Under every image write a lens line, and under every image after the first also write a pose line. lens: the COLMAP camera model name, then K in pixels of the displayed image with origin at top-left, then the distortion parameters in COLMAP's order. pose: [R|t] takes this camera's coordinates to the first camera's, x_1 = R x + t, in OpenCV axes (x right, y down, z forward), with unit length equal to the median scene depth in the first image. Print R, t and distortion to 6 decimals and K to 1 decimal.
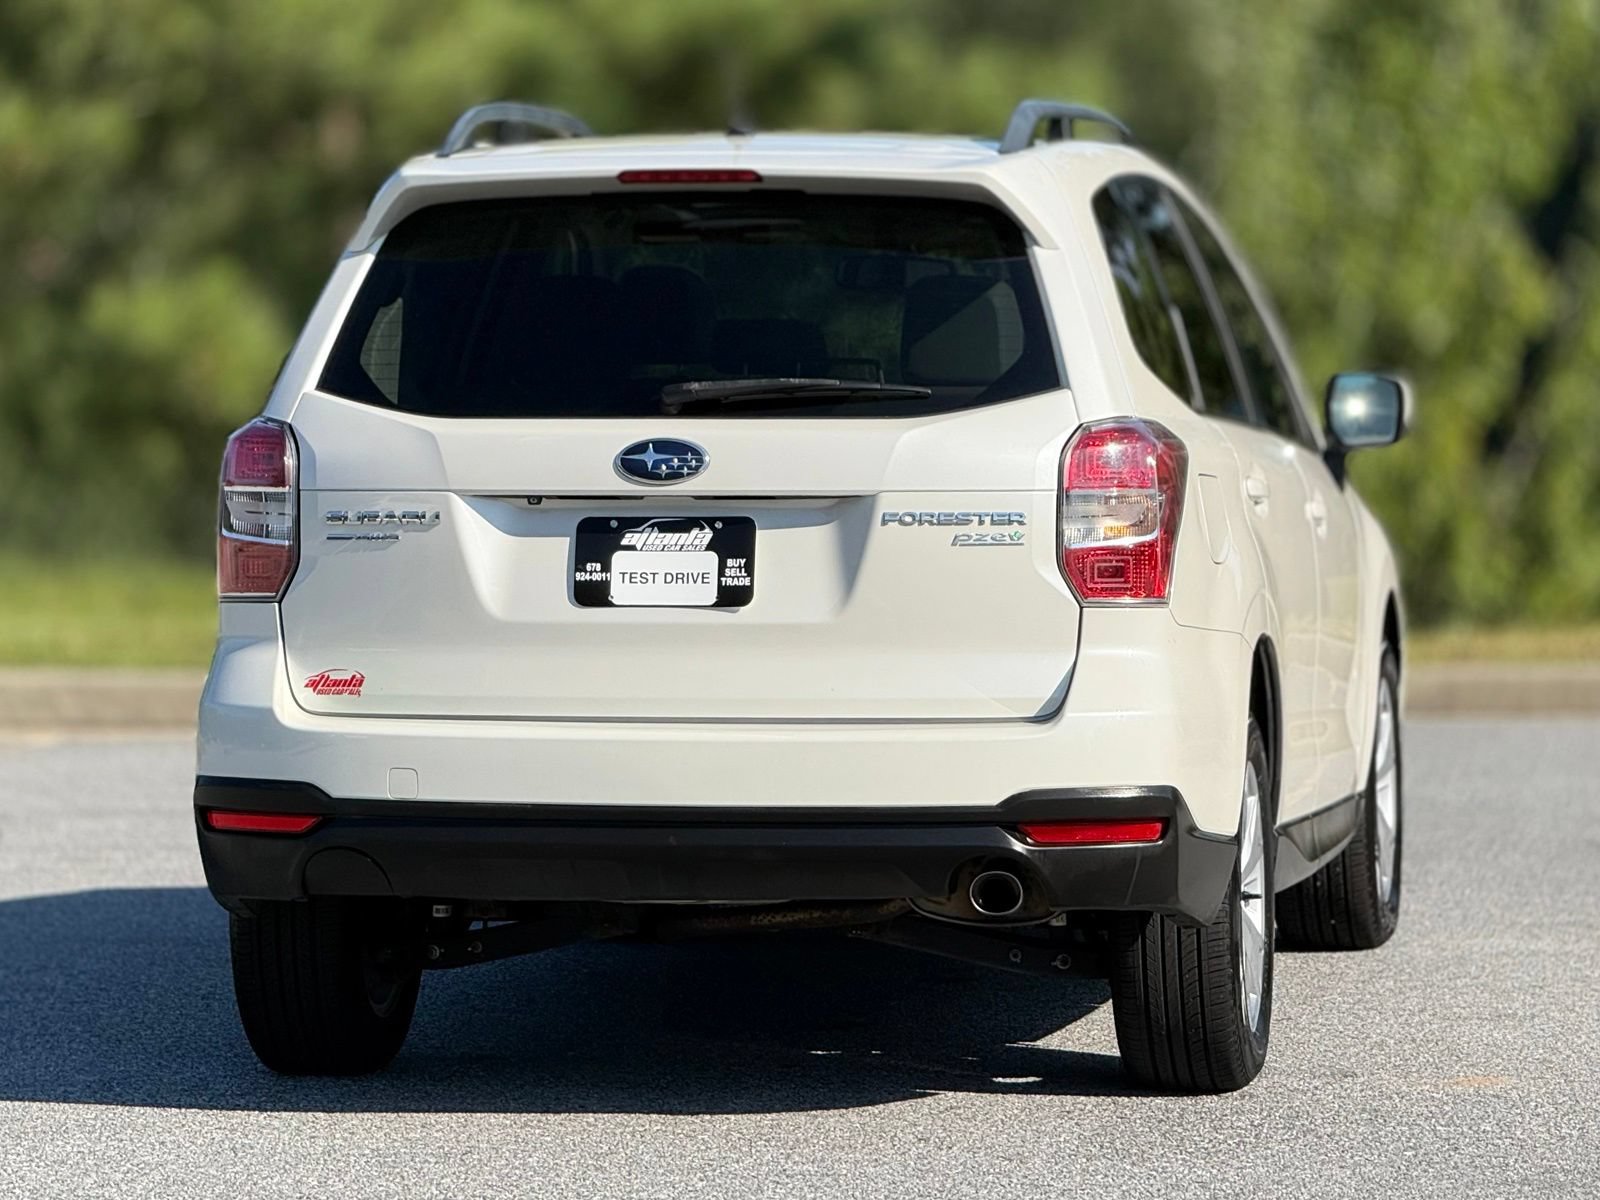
lens RADIAL K [[7287.3, 0, 800.0], [0, 7287.3, 600.0], [0, 0, 1]] dist [0.011564, 0.262518]
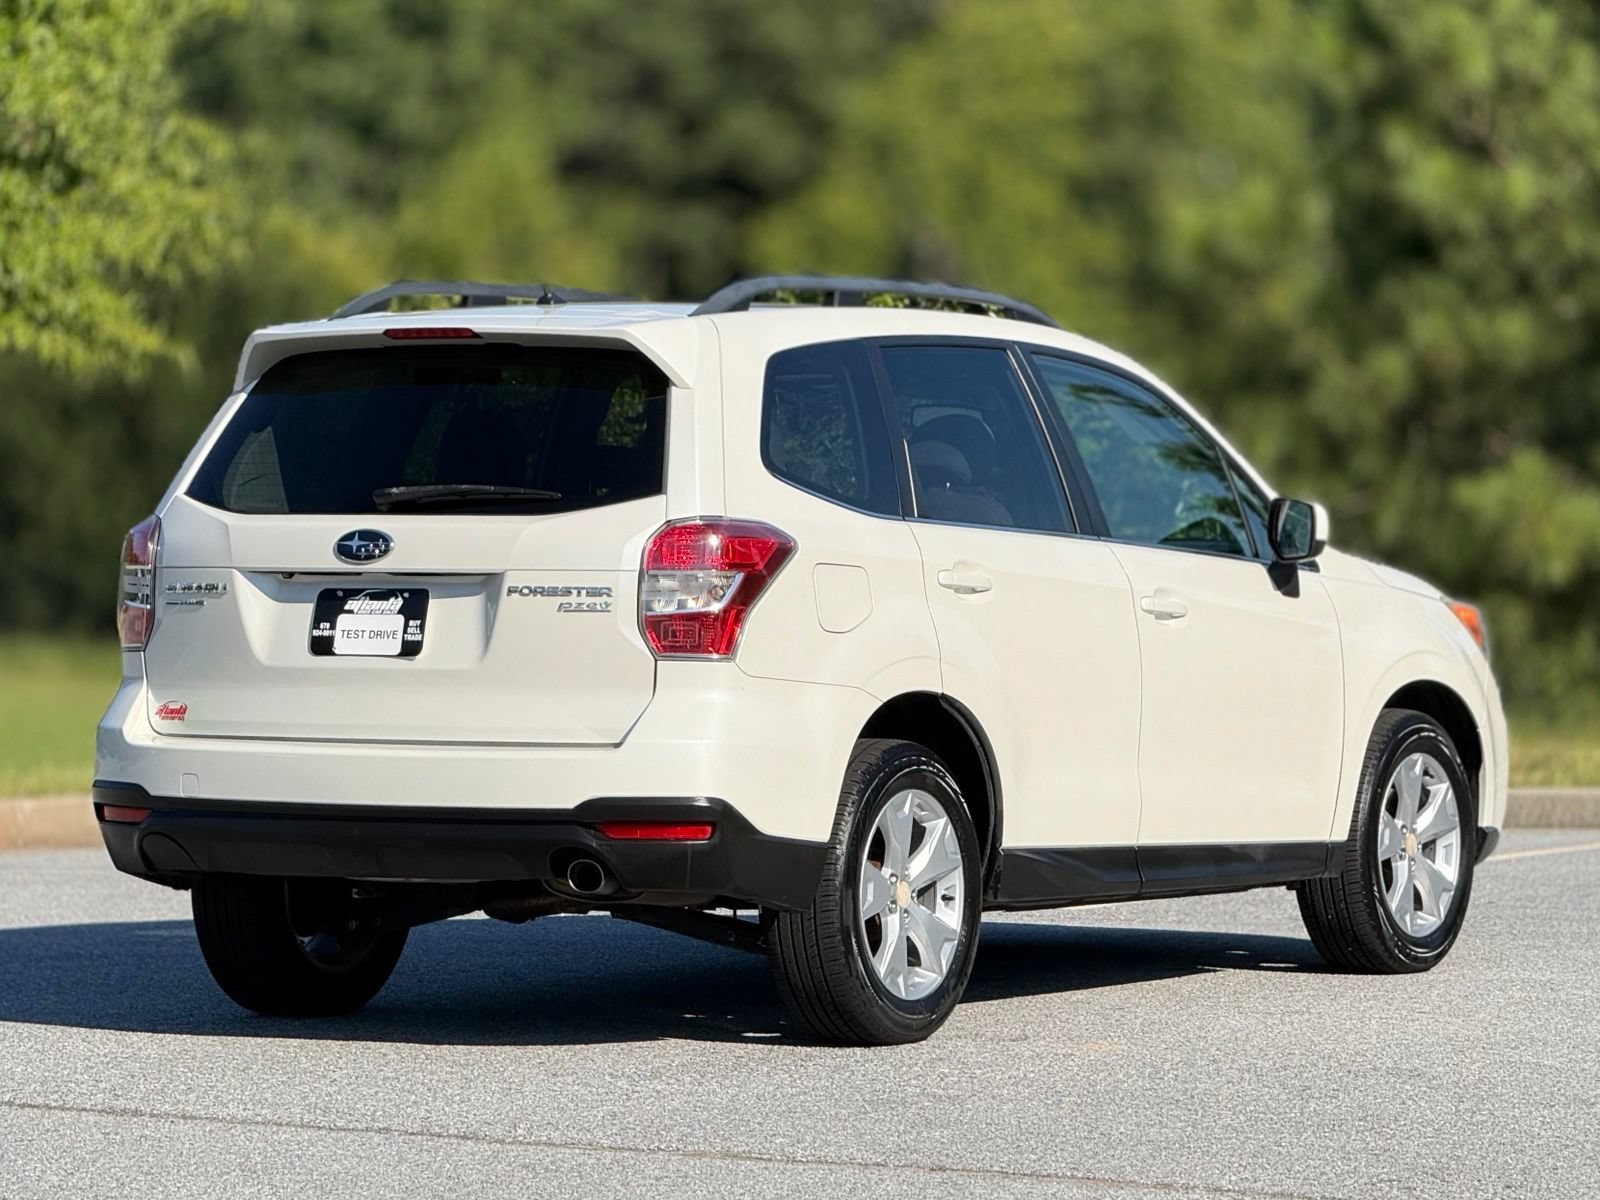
lens RADIAL K [[6999.4, 0, 800.0], [0, 6999.4, 600.0], [0, 0, 1]] dist [-0.078451, 1.814501]
pose [[0.934131, 0.008892, -0.356820, 0.510150], [-0.019047, 0.999507, -0.024956, 0.021080], [0.356422, 0.030109, 0.933840, -0.165309]]
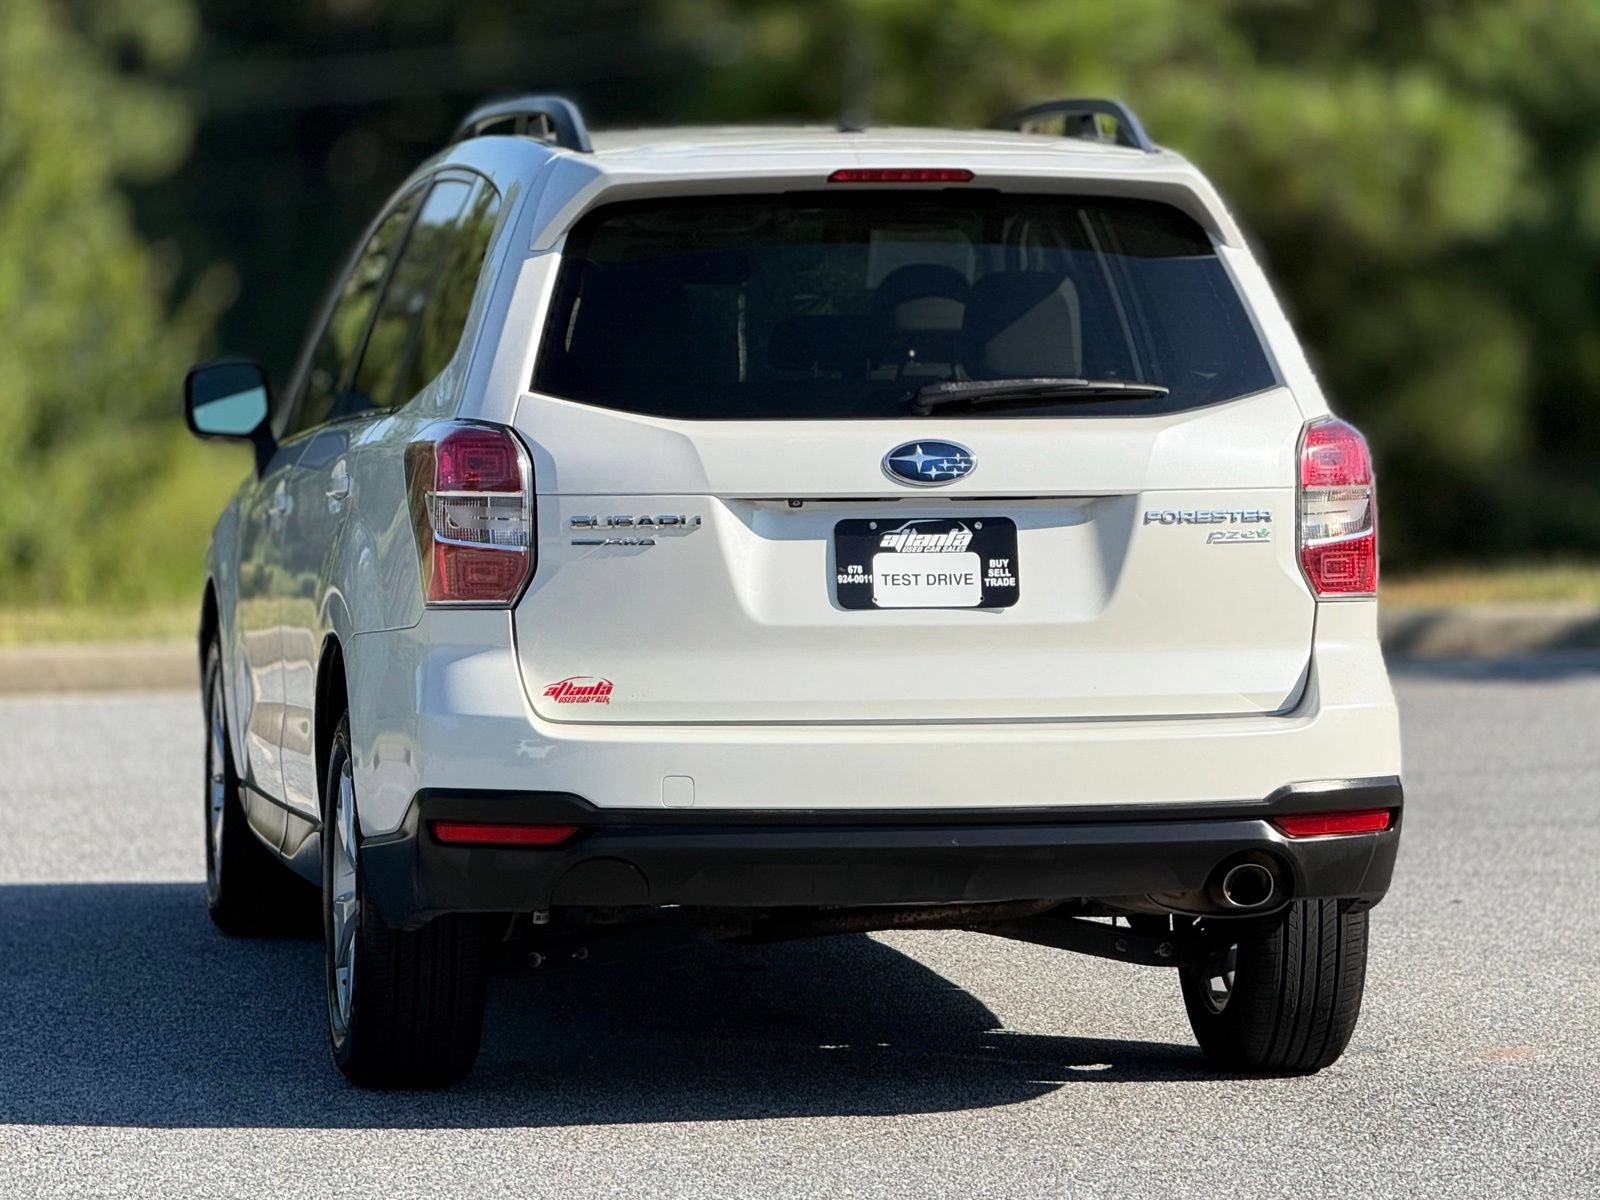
lens RADIAL K [[7287.3, 0, 800.0], [0, 7287.3, 600.0], [0, 0, 1]] dist [0.011564, 0.262518]
pose [[0.948178, -0.016100, 0.317332, -0.351459], [0.013253, 0.999850, 0.011130, -0.011538], [-0.317464, -0.006347, 0.948249, 0.058846]]
